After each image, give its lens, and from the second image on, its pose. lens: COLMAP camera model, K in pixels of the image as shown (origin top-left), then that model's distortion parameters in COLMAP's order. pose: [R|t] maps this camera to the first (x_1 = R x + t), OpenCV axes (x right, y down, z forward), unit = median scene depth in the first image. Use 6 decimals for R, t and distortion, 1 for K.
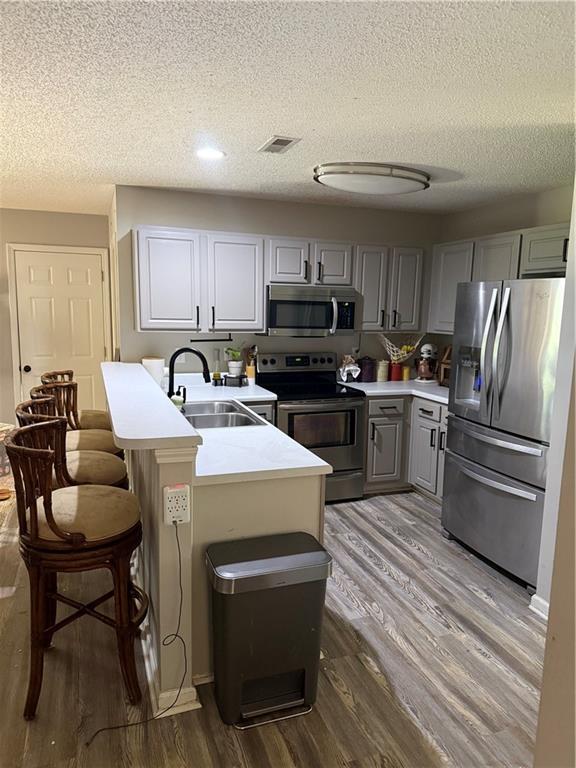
lens RADIAL K [[550.9, 0, 288.0], [0, 550.9, 384.0], [0, 0, 1]] dist [0.107981, -0.145793]
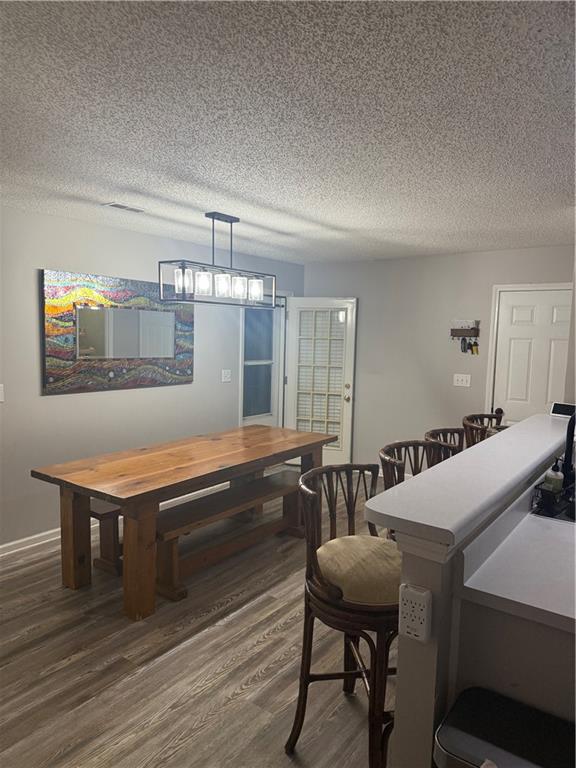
lens RADIAL K [[550.9, 0, 288.0], [0, 550.9, 384.0], [0, 0, 1]] dist [0.107981, -0.145793]
pose [[0.566520, 0.077799, -0.820367, 0.623092], [-0.138281, 0.990392, -0.001569, -0.106281], [0.812363, 0.114331, 0.571835, 0.704146]]
